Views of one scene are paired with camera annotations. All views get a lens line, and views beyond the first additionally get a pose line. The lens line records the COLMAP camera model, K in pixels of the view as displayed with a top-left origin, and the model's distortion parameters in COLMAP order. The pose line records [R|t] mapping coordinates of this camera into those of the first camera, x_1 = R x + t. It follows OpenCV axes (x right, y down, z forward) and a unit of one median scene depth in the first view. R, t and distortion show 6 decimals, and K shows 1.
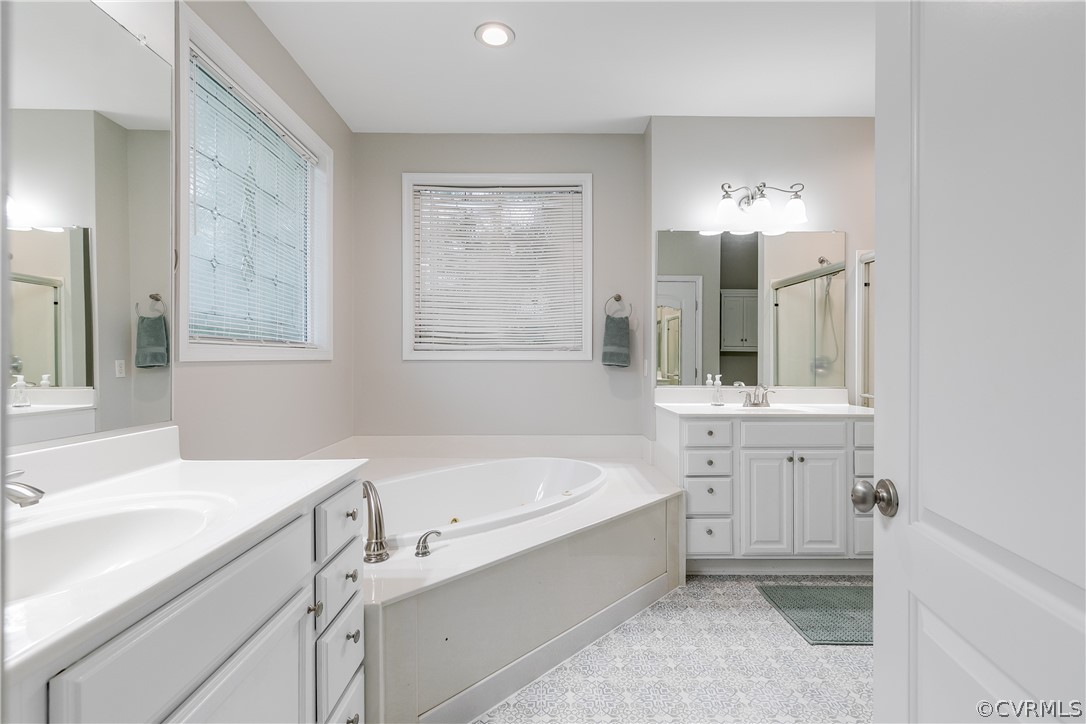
lens RADIAL K [[495.8, 0, 543.8], [0, 495.8, 361.8], [0, 0, 1]] dist [0.005410, -0.000511]
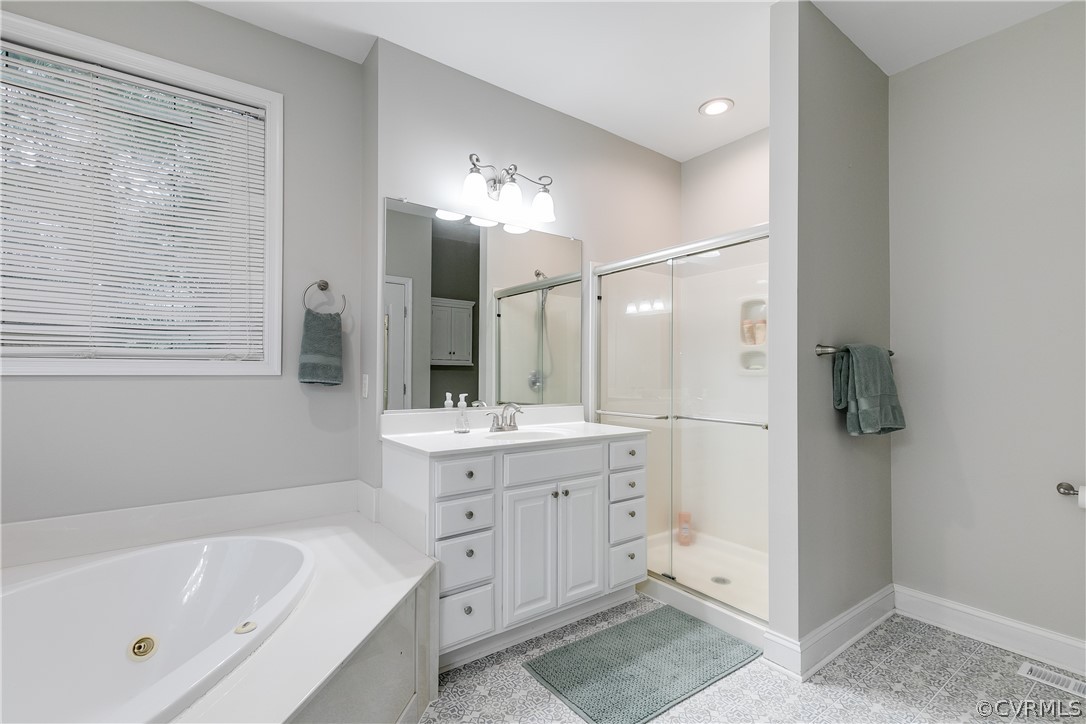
lens RADIAL K [[495.8, 0, 544.8], [0, 495.8, 366.6], [0, 0, 1]] dist [0.005410, -0.000511]
pose [[0.810051, 0.009569, 0.586281, -0.006278], [0.001357, 0.999834, -0.018193, -0.002543], [-0.586357, 0.015532, 0.809904, 0.282497]]
